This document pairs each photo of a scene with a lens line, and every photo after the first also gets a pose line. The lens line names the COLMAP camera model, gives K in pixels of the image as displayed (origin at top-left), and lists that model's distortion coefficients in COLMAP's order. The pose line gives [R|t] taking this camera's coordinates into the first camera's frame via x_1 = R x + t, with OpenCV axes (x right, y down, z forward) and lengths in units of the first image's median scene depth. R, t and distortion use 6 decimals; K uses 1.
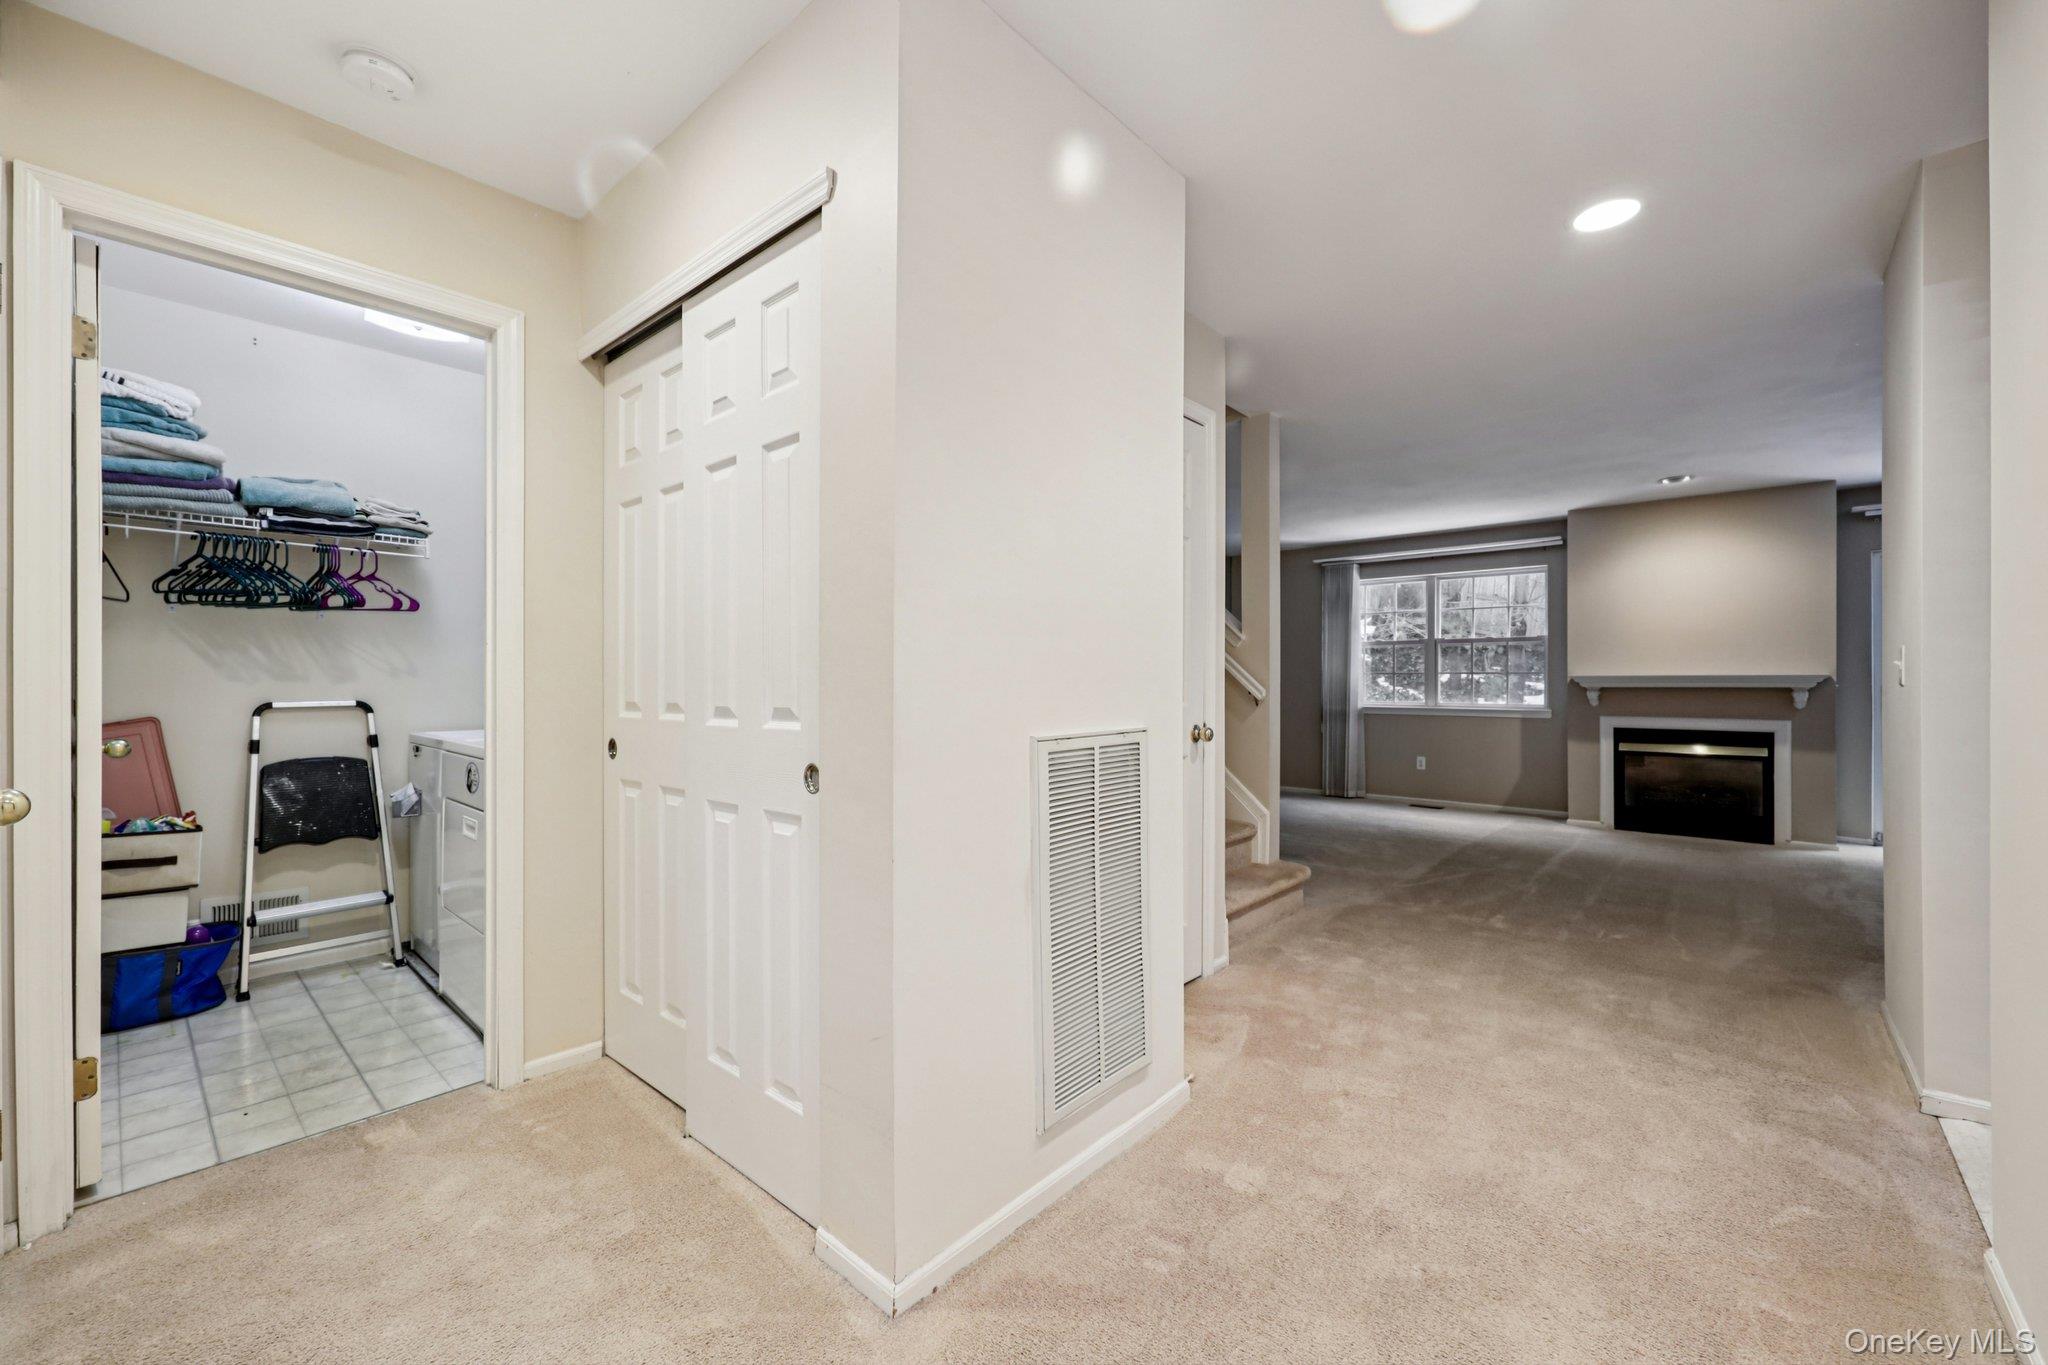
lens RADIAL K [[814.9, 0, 1011.6], [0, 814.9, 686.8], [0, 0, 1]] dist [-0.006017, 0.000203]
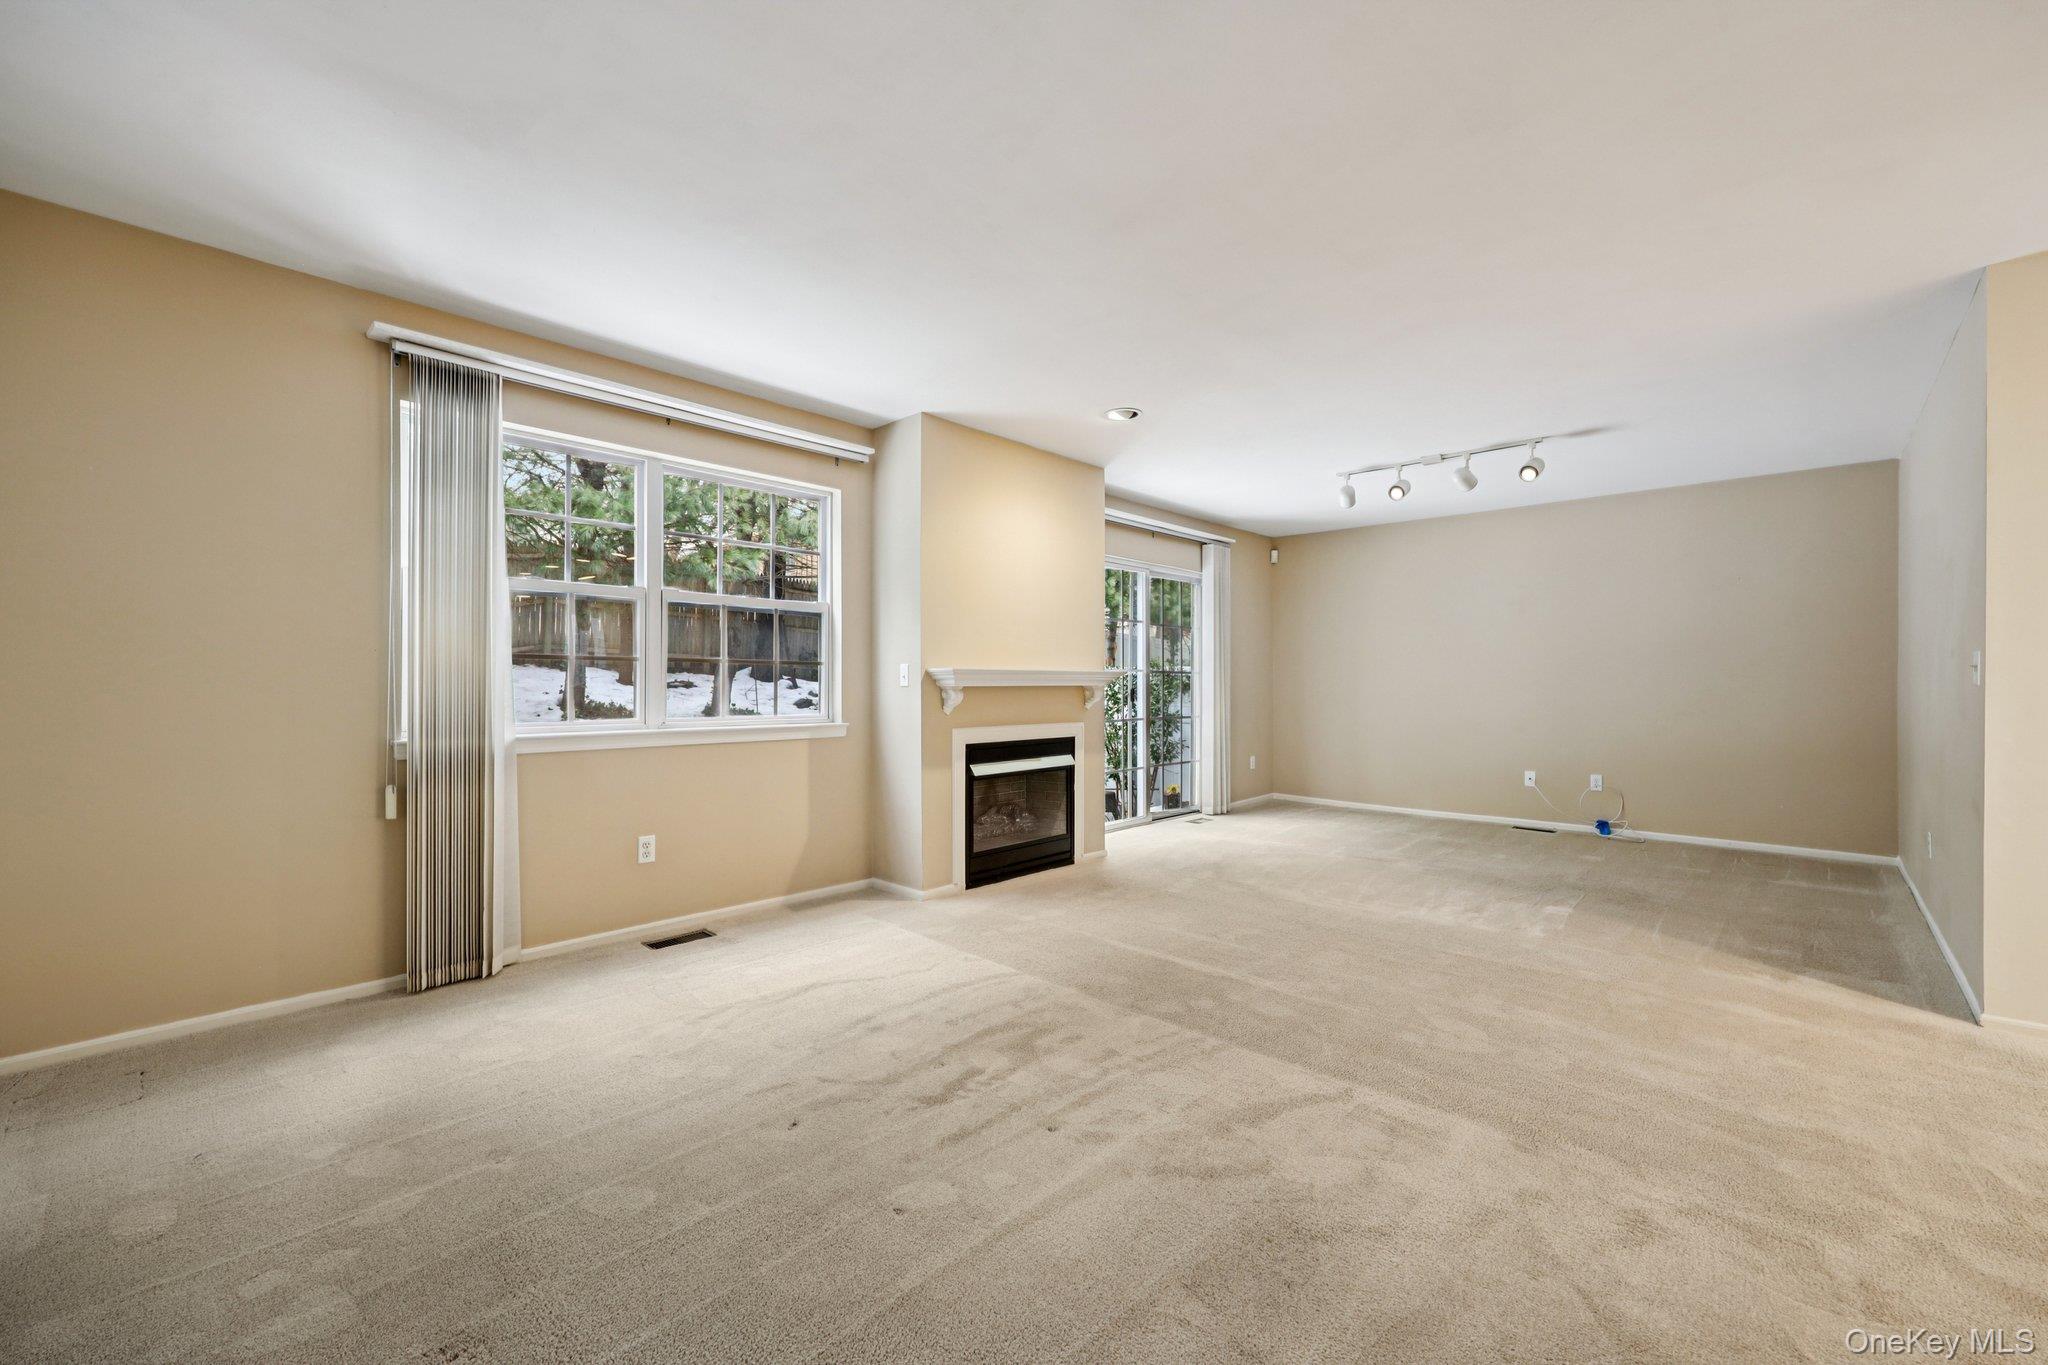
lens RADIAL K [[814.9, 0, 1026.4], [0, 814.9, 673.3], [0, 0, 1]] dist [-0.006017, 0.000203]
pose [[0.032915, 0.010023, 0.999408, 0.046707], [-0.000494, 0.999950, -0.010012, -0.003092], [-0.999458, -0.000164, 0.032919, 0.930018]]
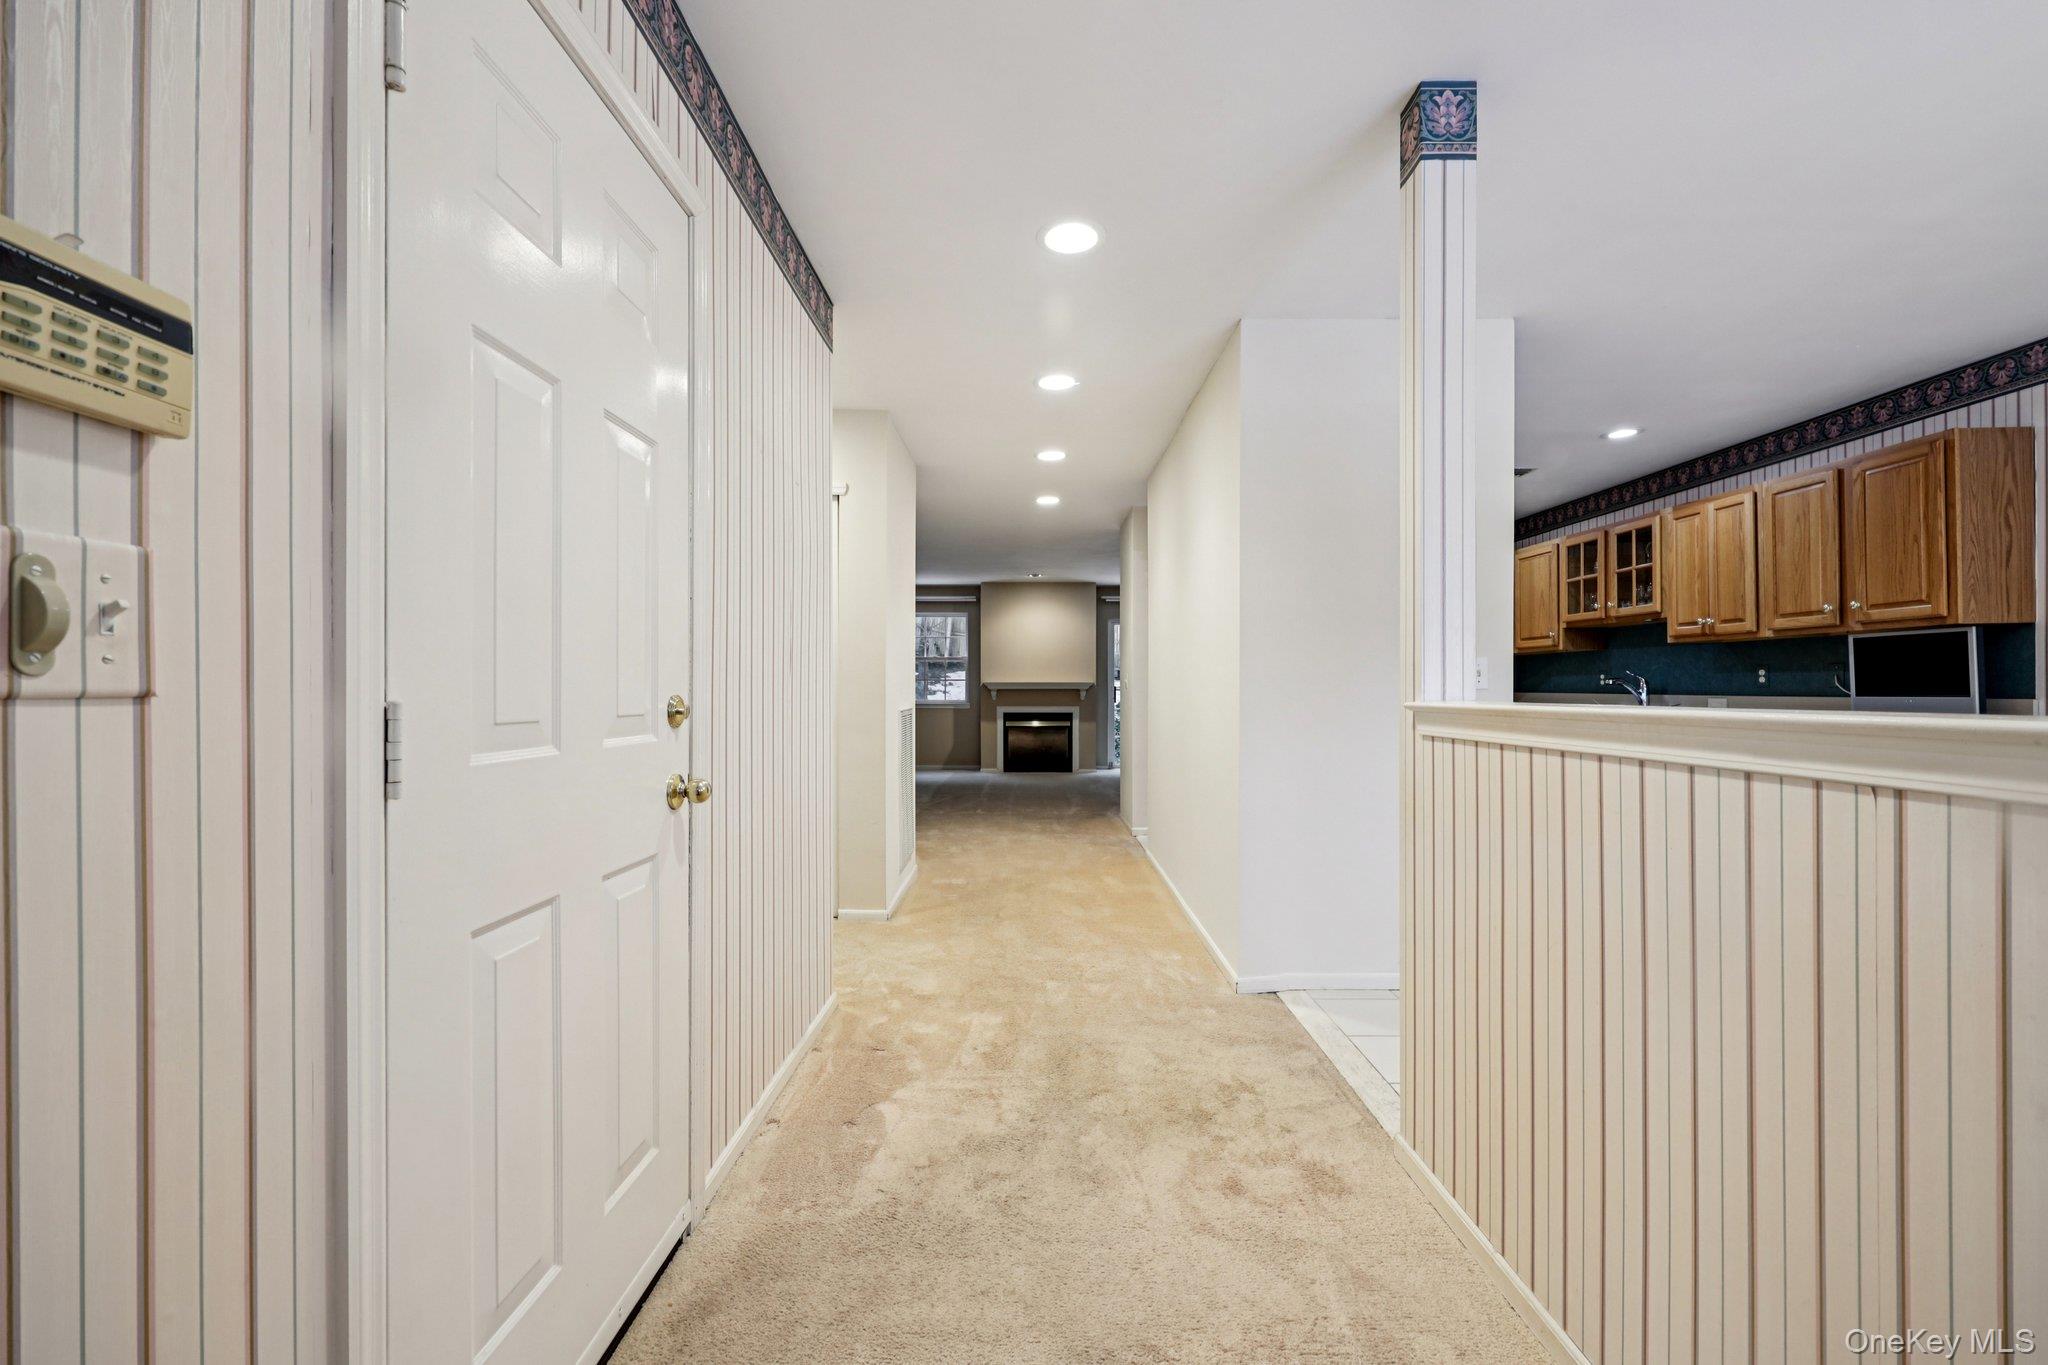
lens RADIAL K [[814.9, 0, 1017.5], [0, 814.9, 688.0], [0, 0, 1]] dist [-0.006017, 0.000203]
pose [[0.750990, -0.000821, 0.660313, -0.365377], [0.000313, 1.000000, 0.000887, -0.002639], [-0.660313, -0.000460, 0.750990, -0.303157]]
